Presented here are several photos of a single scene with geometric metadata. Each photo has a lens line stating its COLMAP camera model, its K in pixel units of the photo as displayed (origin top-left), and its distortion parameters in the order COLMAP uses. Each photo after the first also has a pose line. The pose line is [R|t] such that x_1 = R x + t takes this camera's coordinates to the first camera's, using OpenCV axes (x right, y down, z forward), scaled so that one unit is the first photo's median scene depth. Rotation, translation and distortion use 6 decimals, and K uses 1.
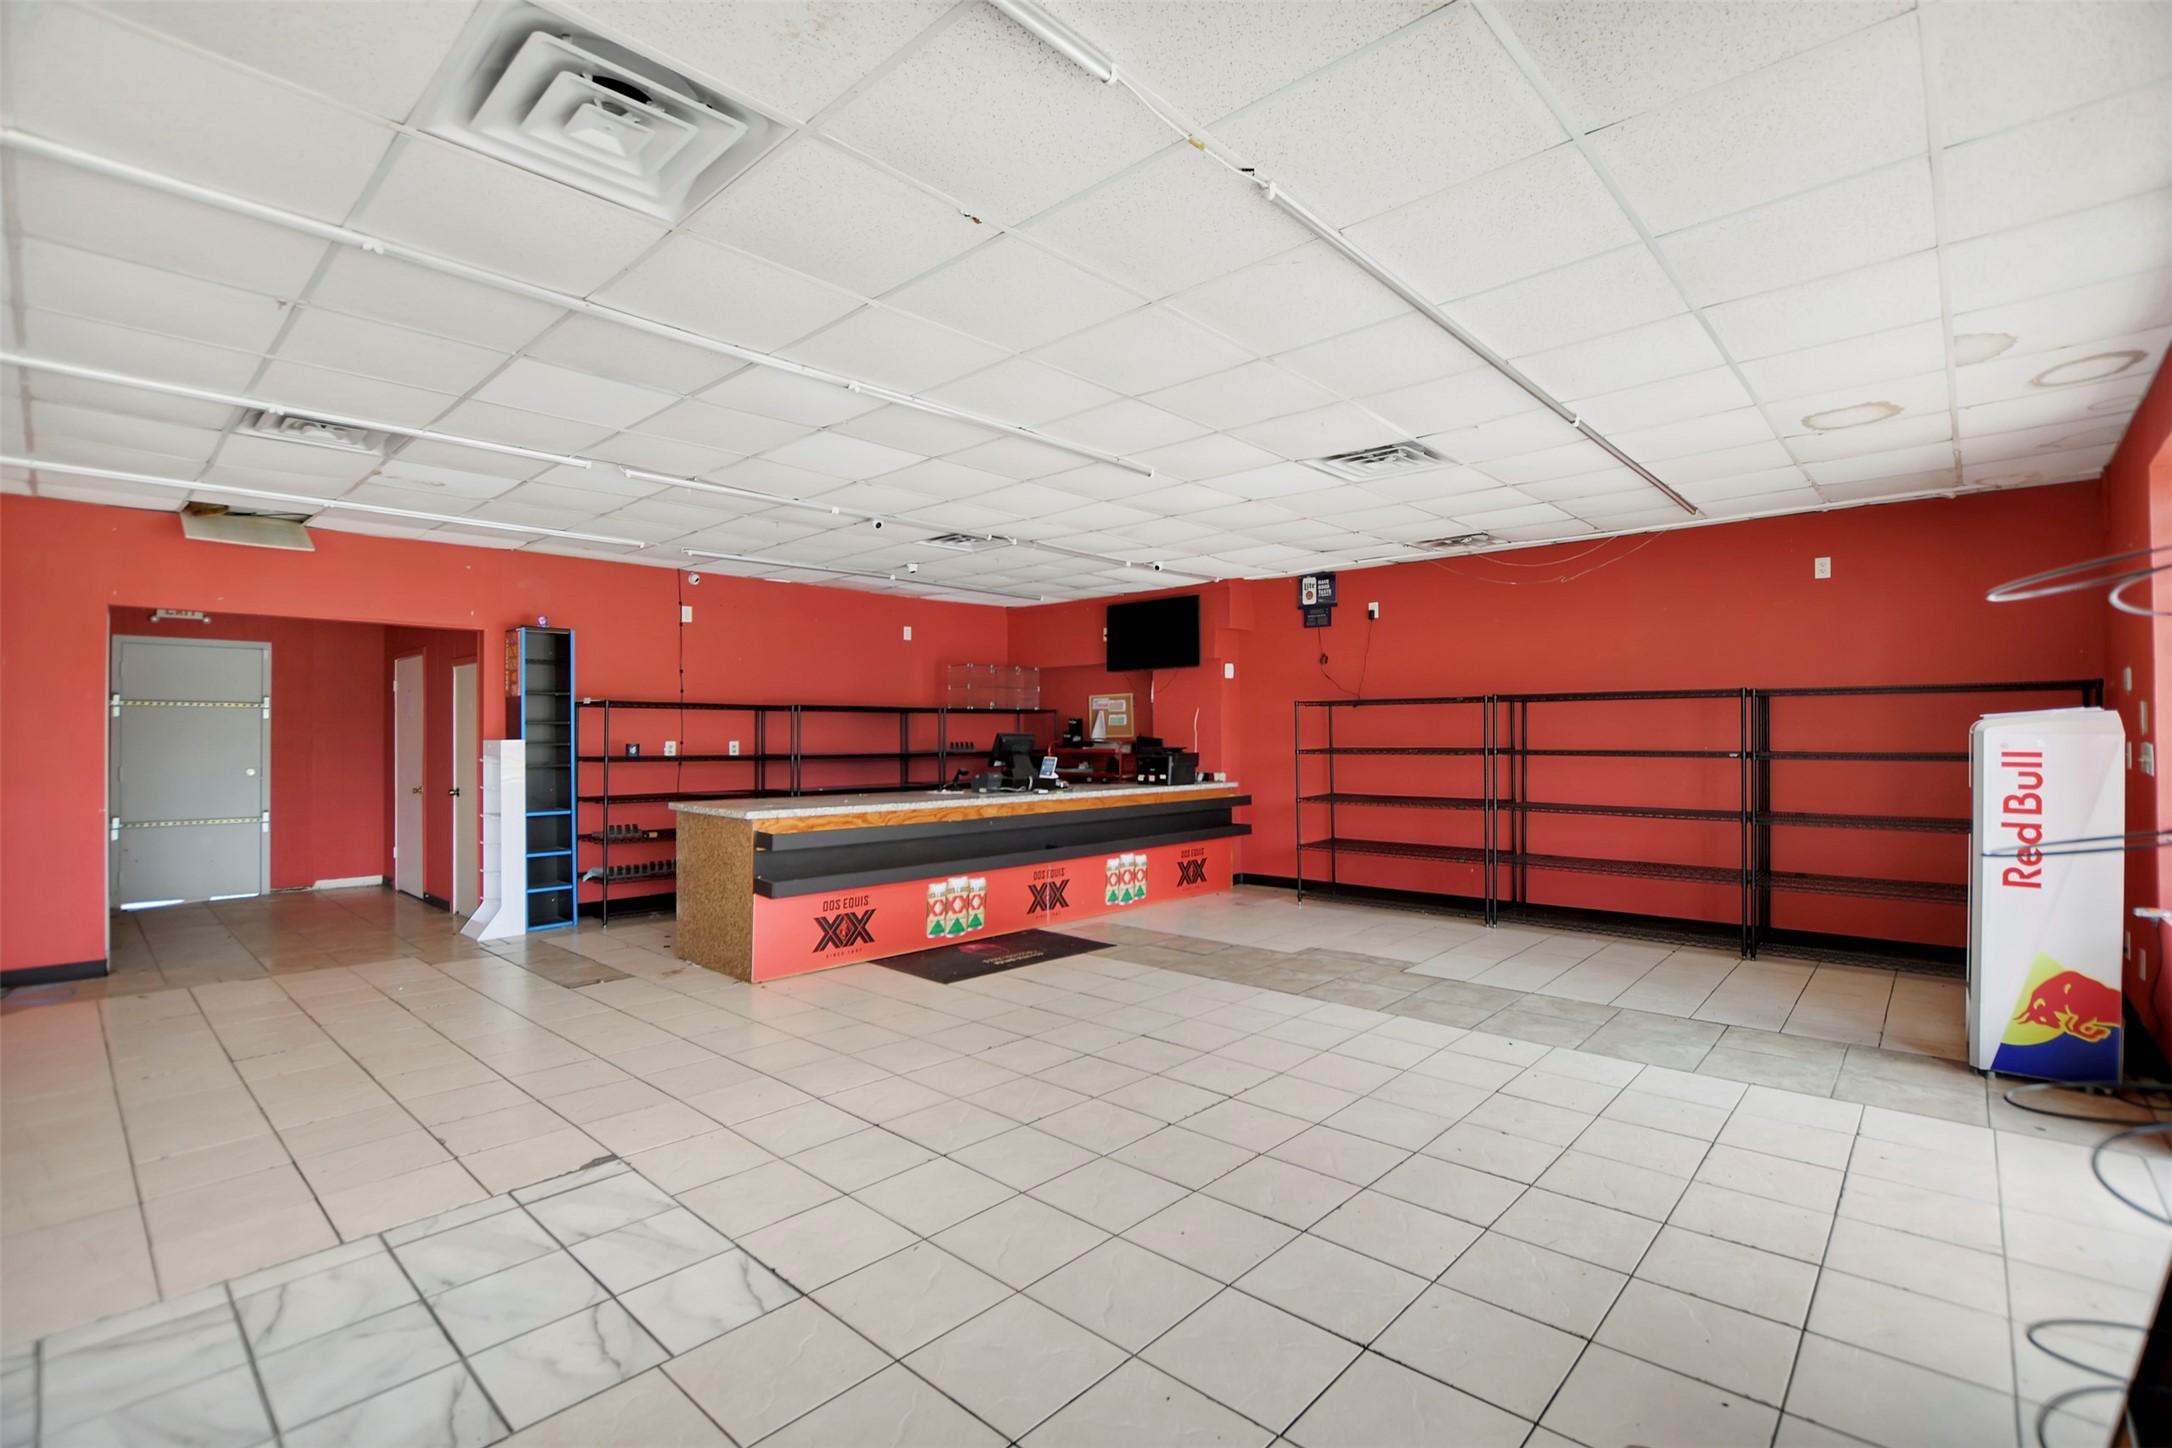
lens RADIAL K [[987.1, 0, 1079.3], [0, 987.1, 722.4], [0, 0, 1]] dist [-0.026493, 0.000226]
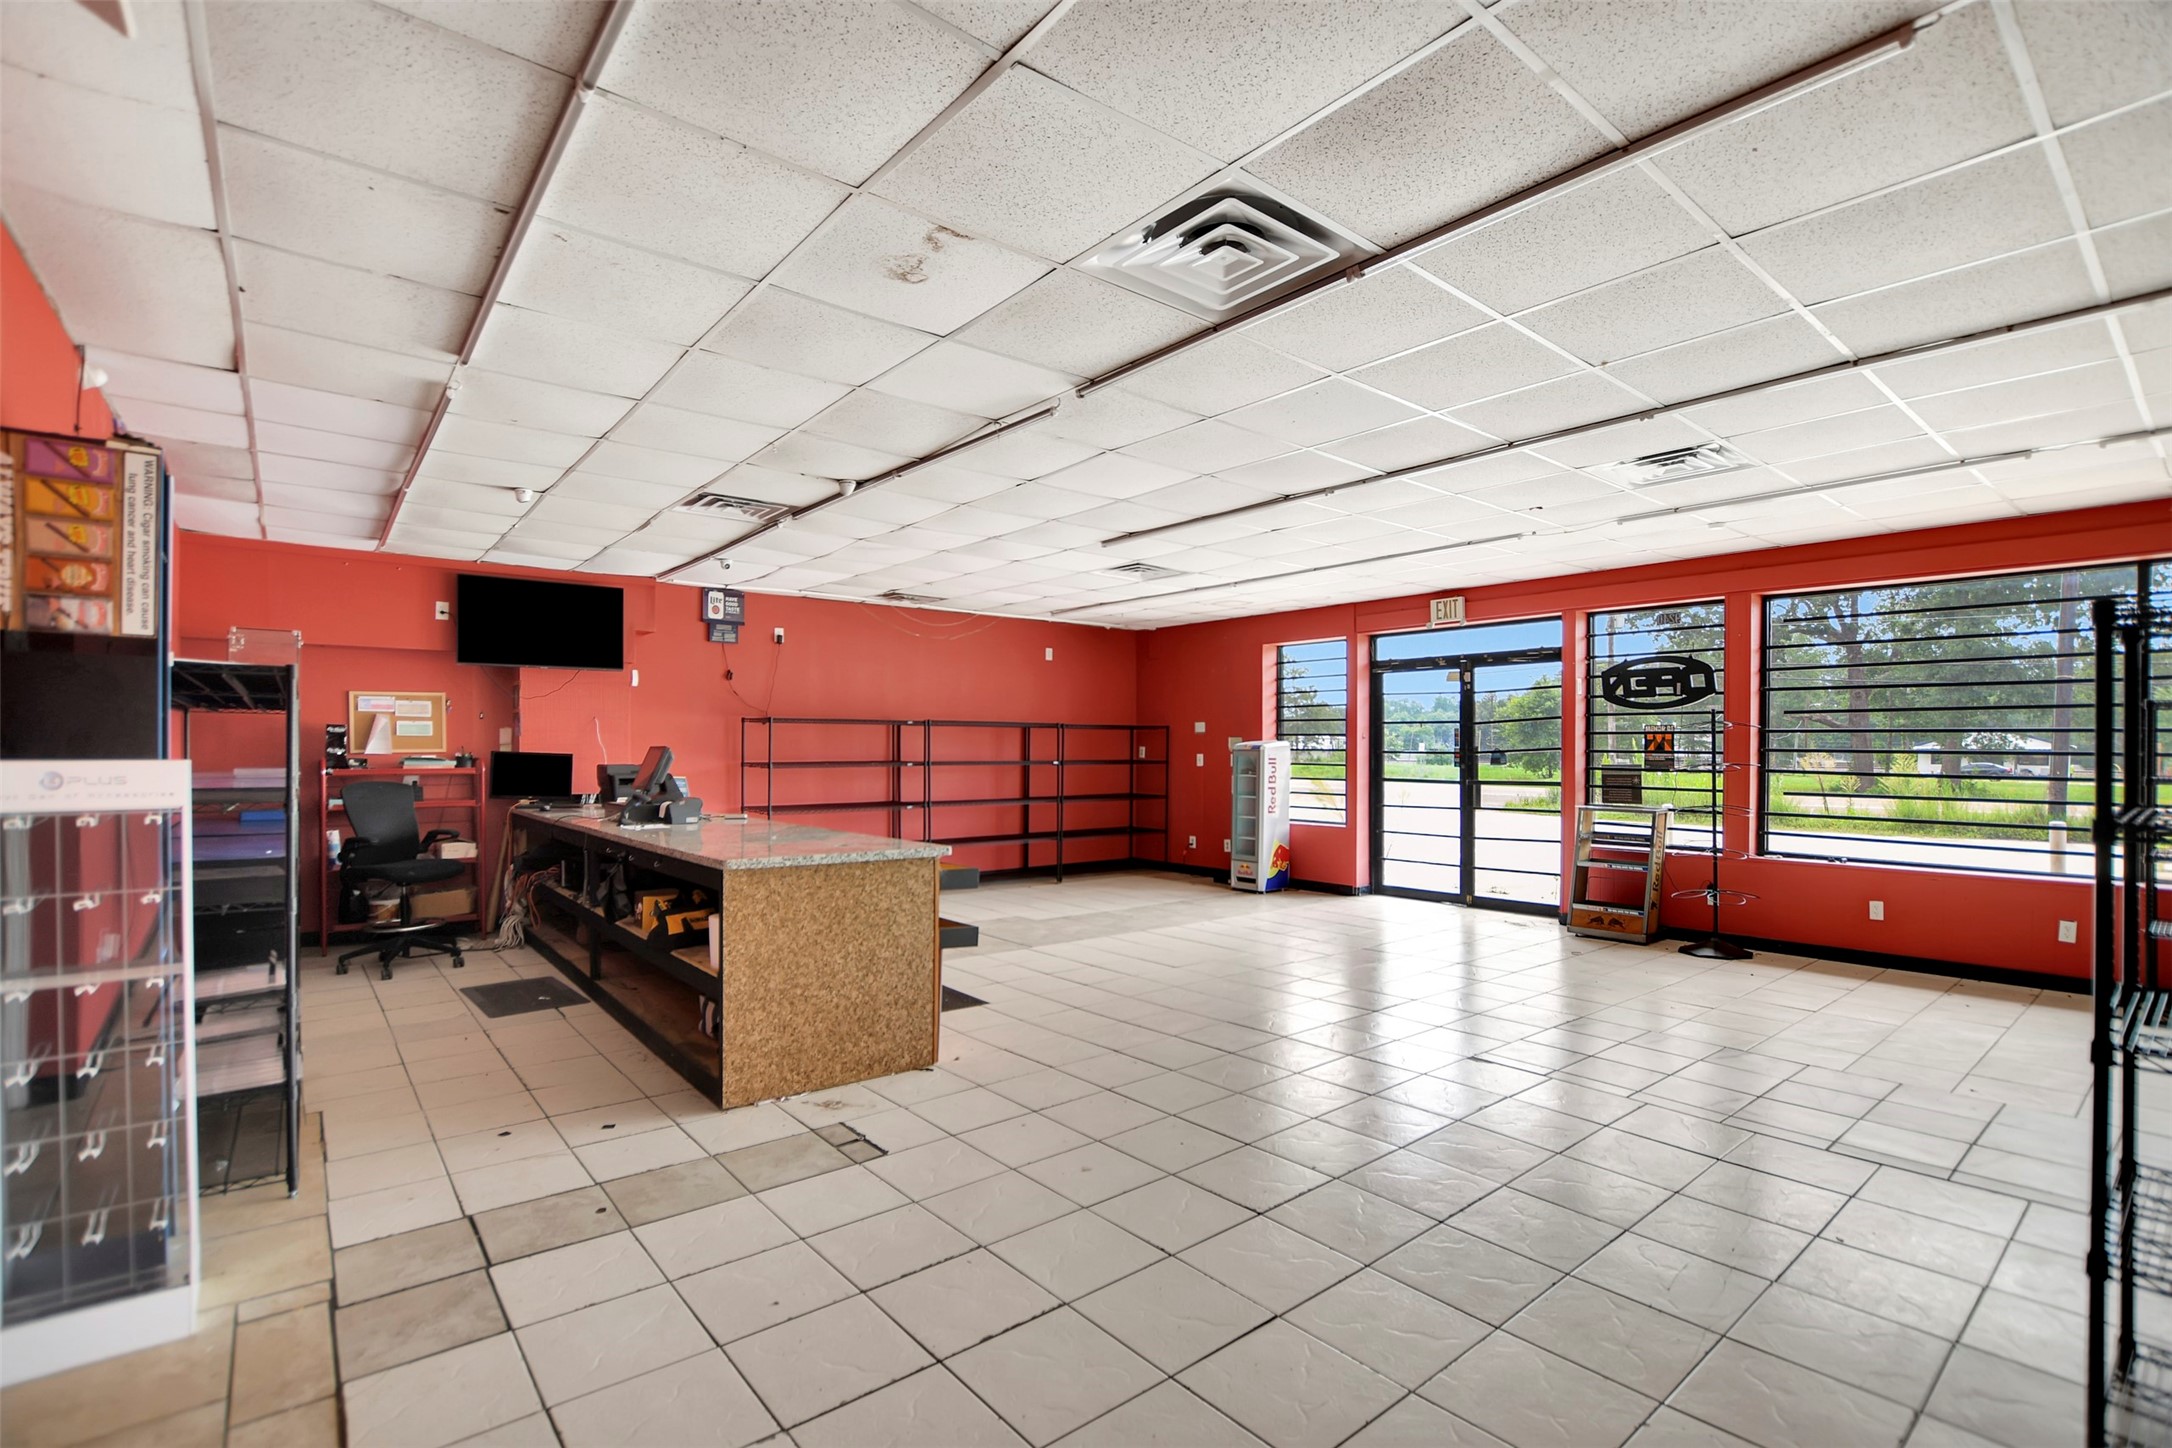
lens RADIAL K [[984.8, 0, 1081.2], [0, 984.8, 747.2], [0, 0, 1]] dist [-0.027852, 0.000105]
pose [[0.145568, 0.004908, 0.989336, -0.759905], [-0.013751, 0.999901, -0.002937, 0.008410], [-0.989253, -0.013176, 0.145621, 0.539575]]
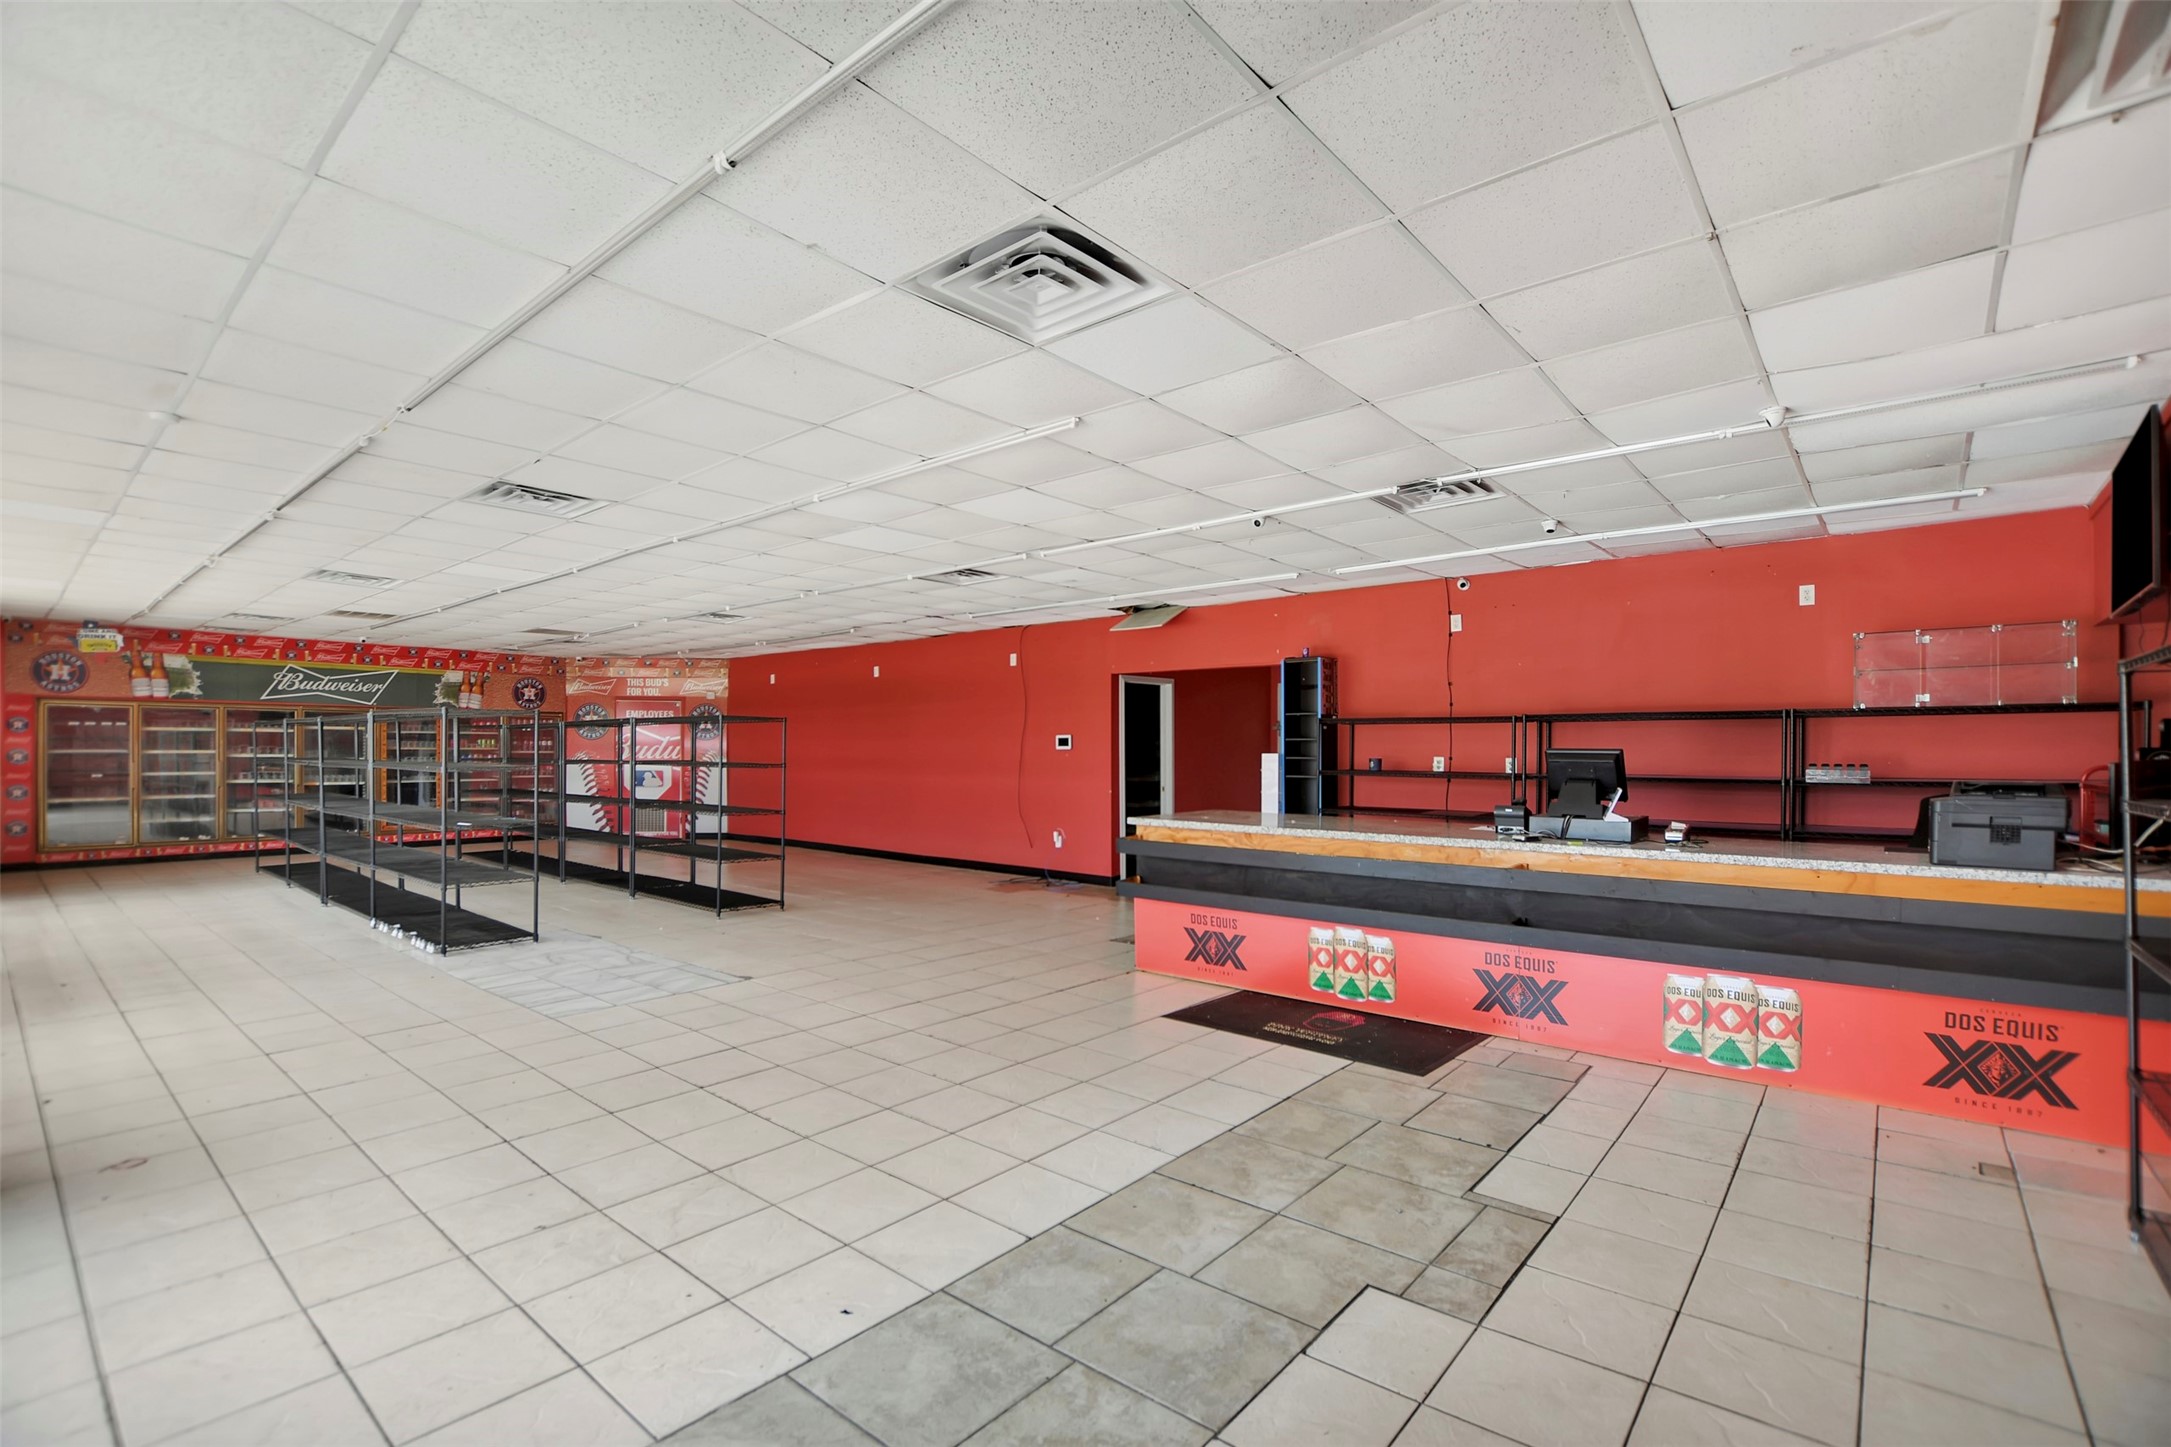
lens RADIAL K [[984.4, 0, 1080.7], [0, 984.4, 746.7], [0, 0, 1]] dist [-0.027852, 0.000105]
pose [[0.041034, -0.000159, -0.999158, 0.556186], [0.009059, 0.999959, 0.000213, 0.006107], [0.999117, -0.009060, 0.041033, 0.622949]]
